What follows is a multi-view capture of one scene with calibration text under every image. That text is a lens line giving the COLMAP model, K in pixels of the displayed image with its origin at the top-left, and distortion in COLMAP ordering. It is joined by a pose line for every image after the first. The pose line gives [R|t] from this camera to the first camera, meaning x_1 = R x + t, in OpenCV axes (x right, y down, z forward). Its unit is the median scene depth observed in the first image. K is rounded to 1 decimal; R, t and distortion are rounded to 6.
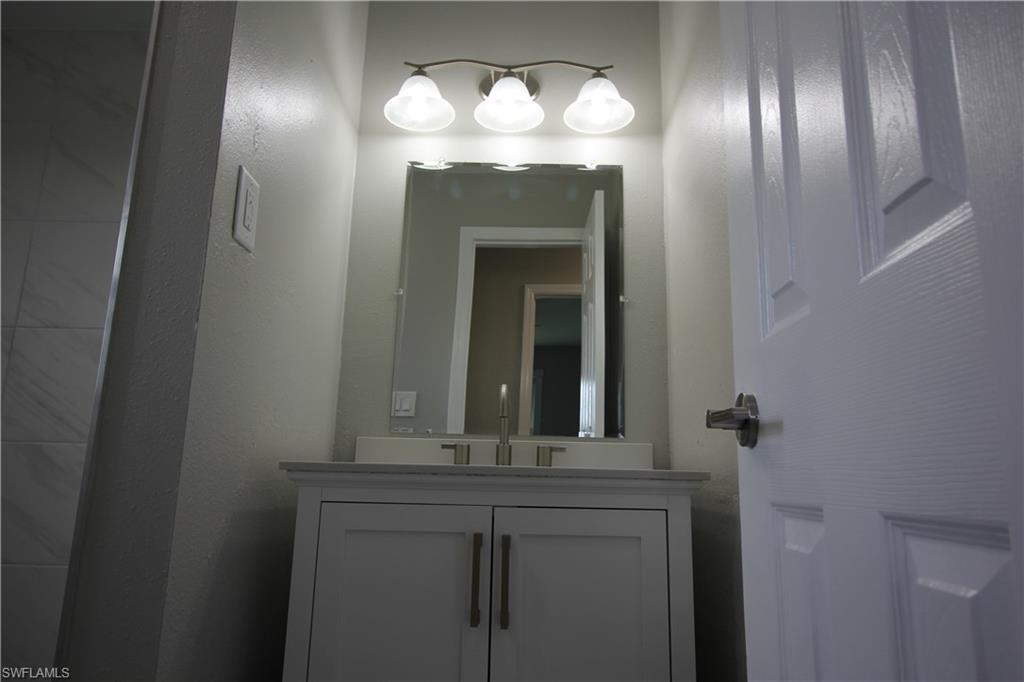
lens RADIAL K [[691.8, 0, 517.6], [0, 691.8, 338.3], [0, 0, 1]] dist [0.015605, -0.014671]
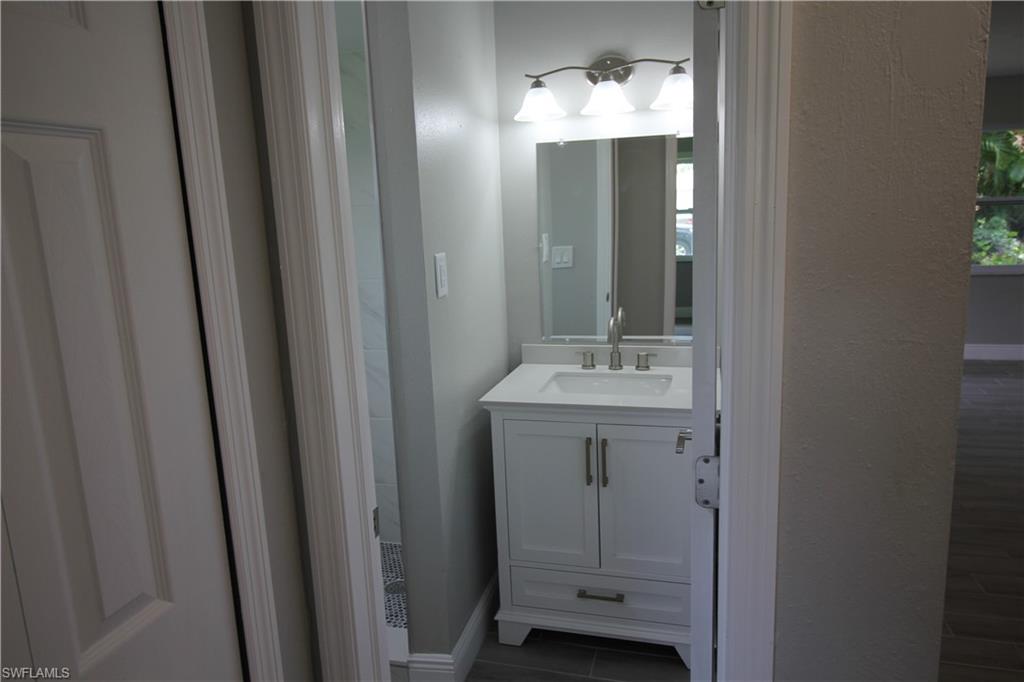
lens RADIAL K [[691.8, 0, 509.1], [0, 691.8, 340.9], [0, 0, 1]] dist [0.015605, -0.014671]
pose [[0.957425, -0.013941, -0.288346, 0.195367], [0.128130, 0.915581, 0.381176, -0.484522], [0.258690, -0.401893, 0.878386, -0.394521]]
